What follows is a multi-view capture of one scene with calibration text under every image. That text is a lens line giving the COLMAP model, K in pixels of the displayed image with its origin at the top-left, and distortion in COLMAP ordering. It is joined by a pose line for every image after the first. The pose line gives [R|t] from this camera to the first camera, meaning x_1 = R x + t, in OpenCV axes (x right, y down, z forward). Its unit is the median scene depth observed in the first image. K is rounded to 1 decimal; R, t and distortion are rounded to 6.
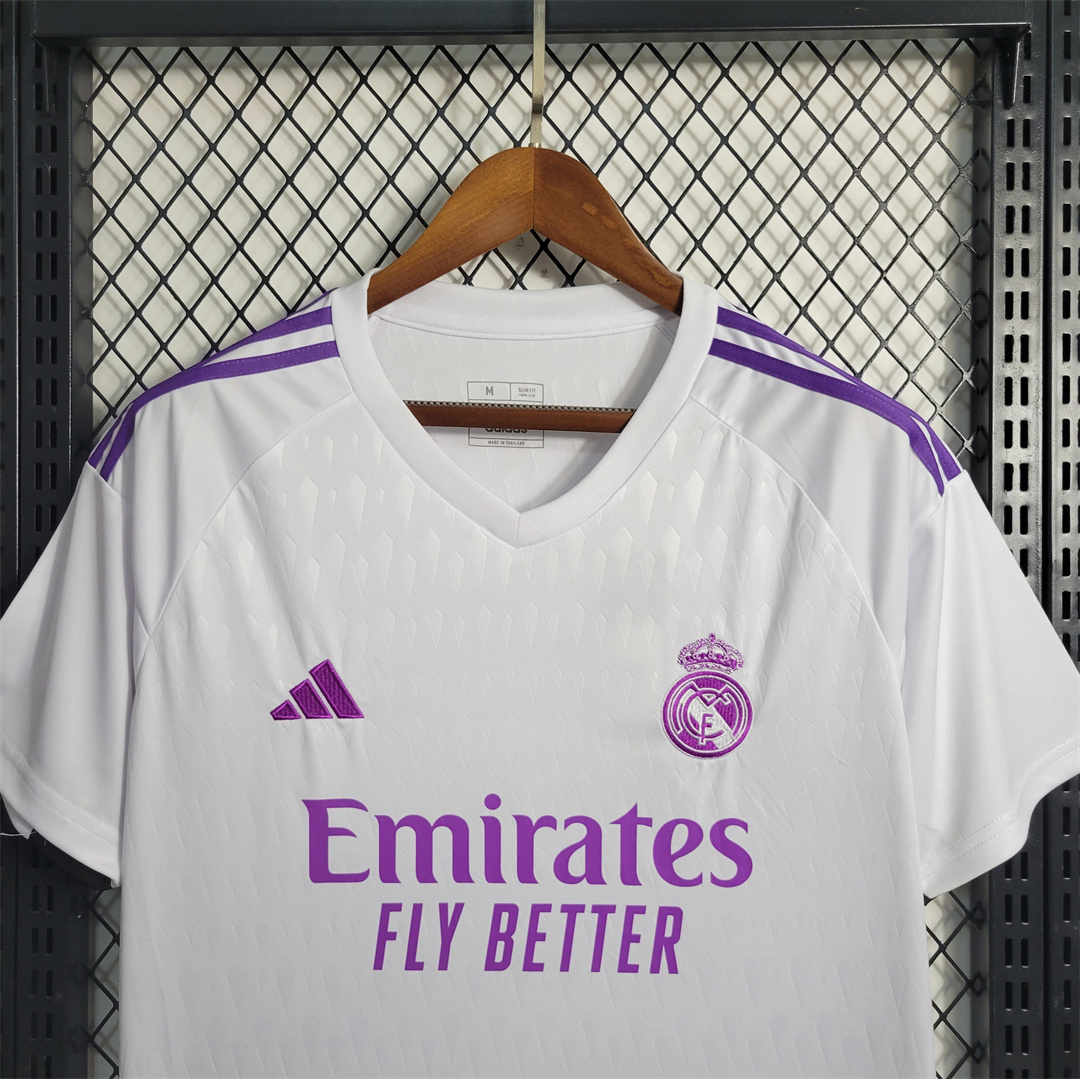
lens RADIAL K [[1246.2, 0, 540.0], [0, 1246.2, 539.5], [0, 0, 1]] dist [0.017818, 0.003038]
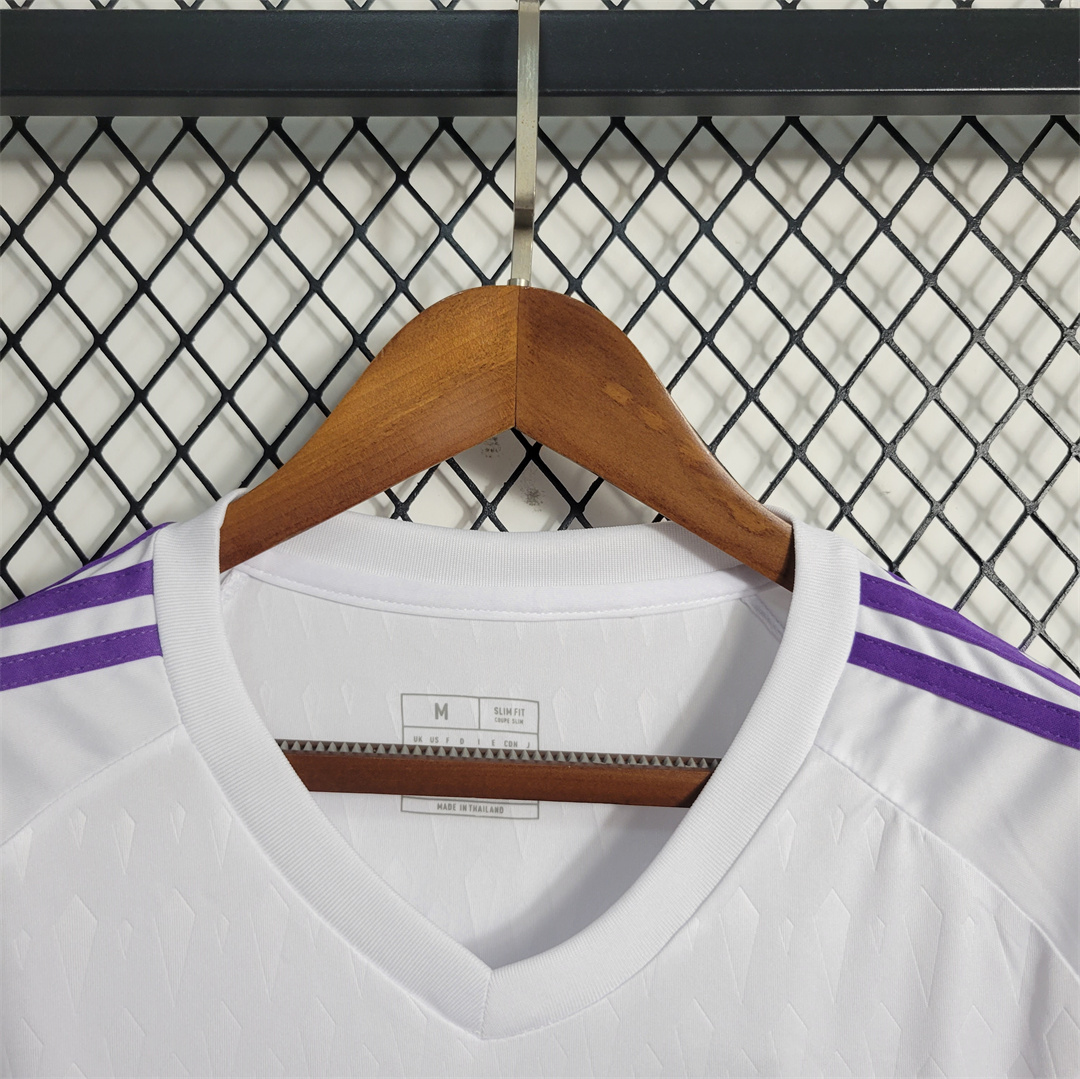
lens RADIAL K [[1246.2, 0, 540.0], [0, 1246.2, 539.5], [0, 0, 1]] dist [0.017818, 0.003038]
pose [[0.999485, 0.003489, 0.031900, -0.012423], [0.000564, 0.992009, -0.126168, -0.125557], [-0.032085, 0.126121, 0.991496, 0.440419]]
